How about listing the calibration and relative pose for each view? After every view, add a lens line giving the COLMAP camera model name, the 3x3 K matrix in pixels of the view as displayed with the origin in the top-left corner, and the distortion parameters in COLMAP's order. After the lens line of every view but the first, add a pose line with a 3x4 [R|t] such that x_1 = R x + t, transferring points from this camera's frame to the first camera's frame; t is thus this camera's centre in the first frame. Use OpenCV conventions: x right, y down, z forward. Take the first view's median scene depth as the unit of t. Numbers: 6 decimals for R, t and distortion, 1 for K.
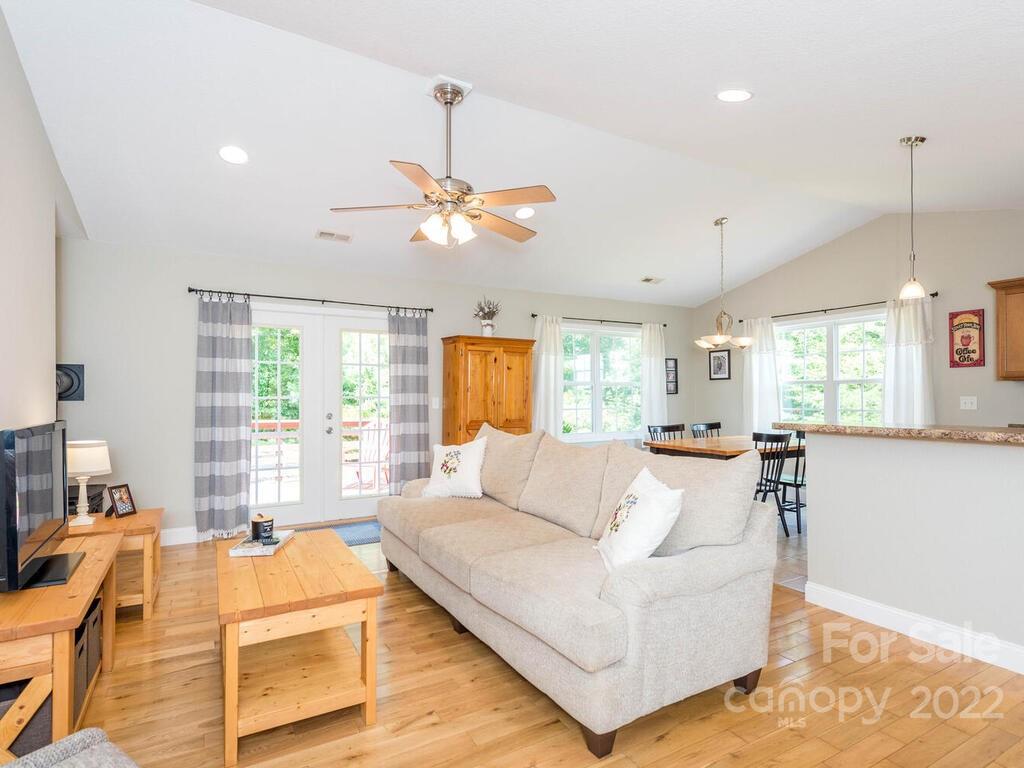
lens RADIAL K [[538.8, 0, 508.3], [0, 538.8, 391.8], [0, 0, 1]] dist [0.017273, 0.000260]
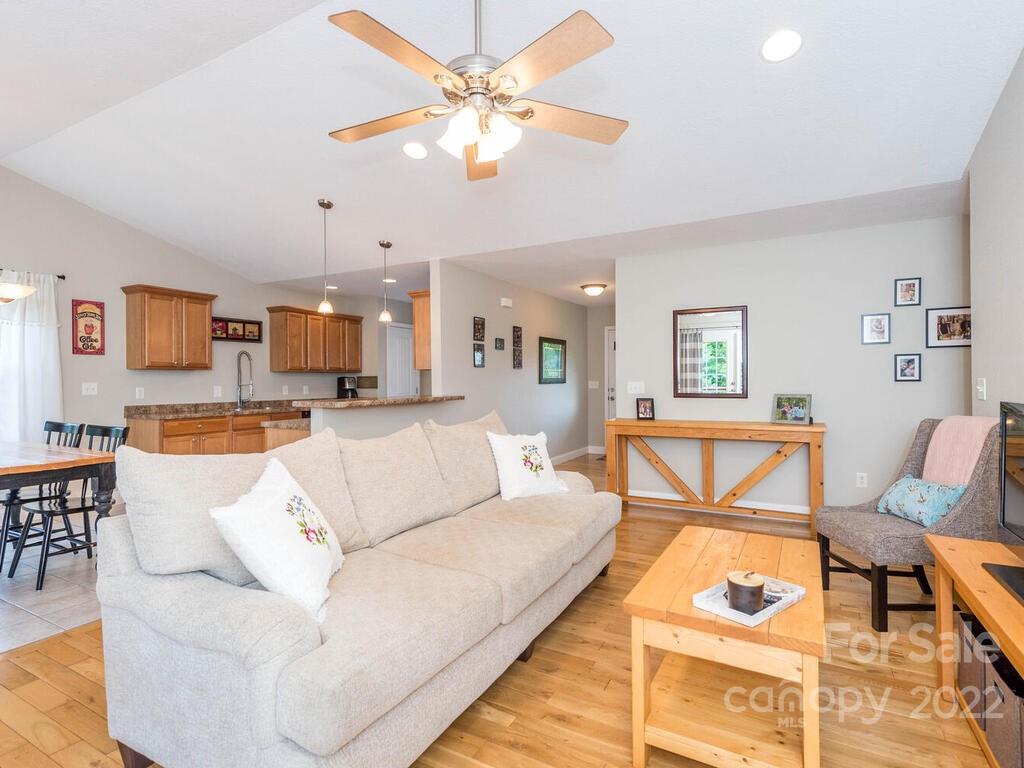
lens RADIAL K [[519.5, 0, 513.7], [0, 519.5, 381.5], [0, 0, 1]] dist [0.003212, 0.000383]
pose [[-0.530238, 0.006504, 0.847824, -0.429231], [0.001790, 0.999977, -0.006552, 0.013930], [-0.847847, -0.001957, -0.530238, 0.815140]]
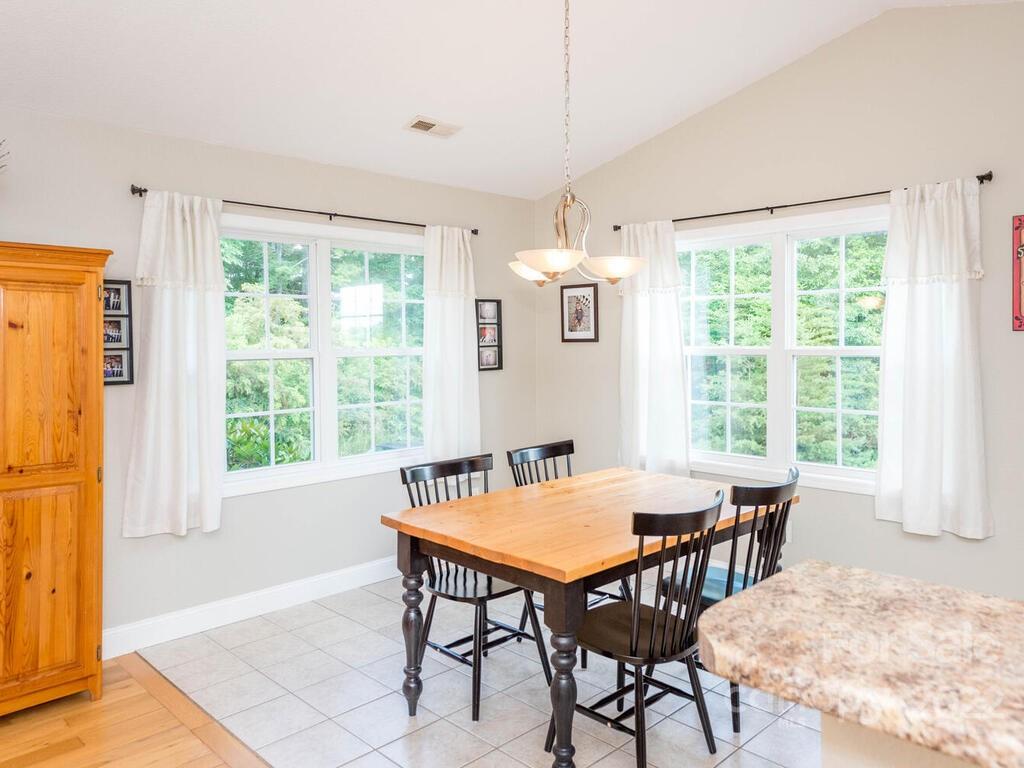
lens RADIAL K [[749.5, 0, 516.0], [0, 749.5, 358.1], [0, 0, 1]] dist [0.024947, -0.001763]
pose [[0.966785, -0.008604, 0.255448, 0.215179], [0.001126, 0.999567, 0.029406, -0.040334], [-0.255590, -0.028142, 0.966375, 0.464651]]
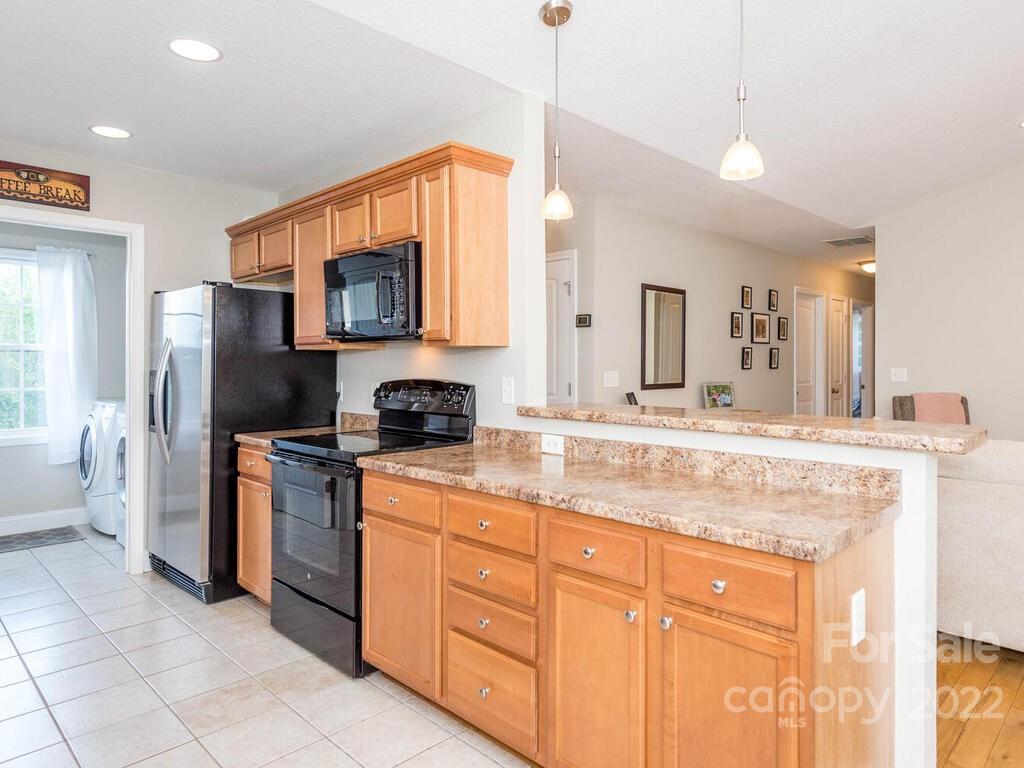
lens RADIAL K [[640.7, 0, 538.5], [0, 640.7, 363.2], [0, 0, 1]] dist [0.002832, 0.001063]
pose [[-0.960332, 0.003619, -0.278835, 0.677311], [0.004502, 0.999987, -0.002530, -0.000983], [0.278822, -0.003685, -0.960336, 0.943214]]
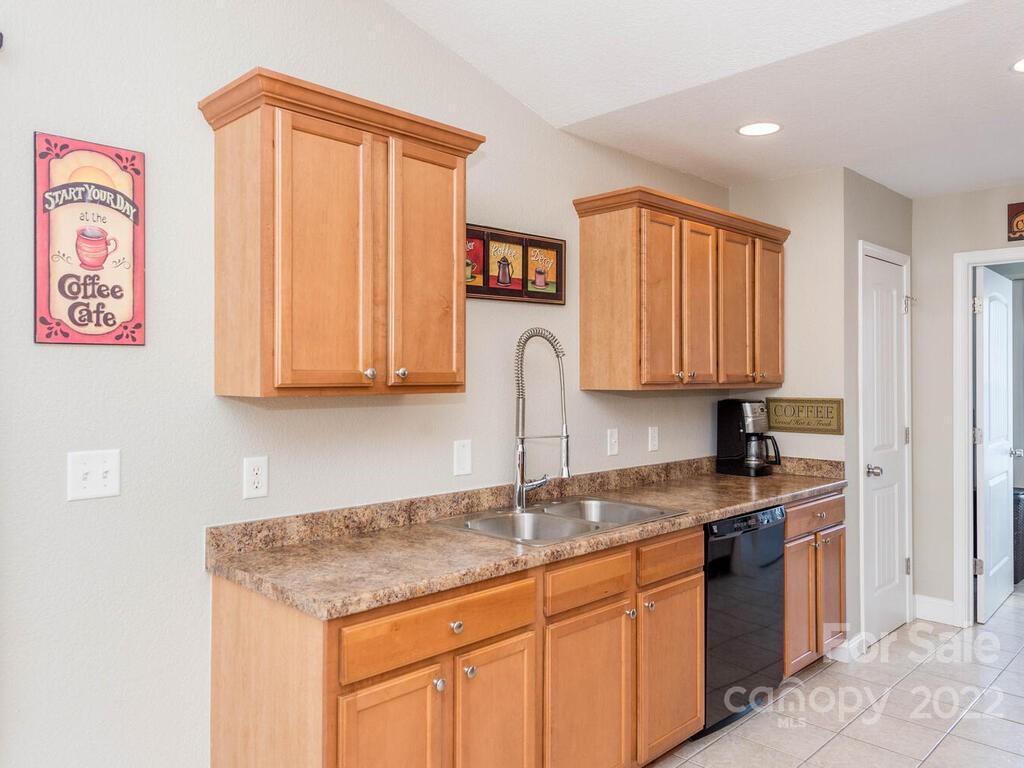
lens RADIAL K [[753.6, 0, 497.1], [0, 753.6, 368.7], [0, 0, 1]] dist [0.032564, -0.003747]
pose [[-0.248191, 0.013465, 0.968617, 0.402700], [-0.006109, 0.999862, -0.015465, -0.027867], [-0.968692, -0.009755, -0.248075, 0.871063]]
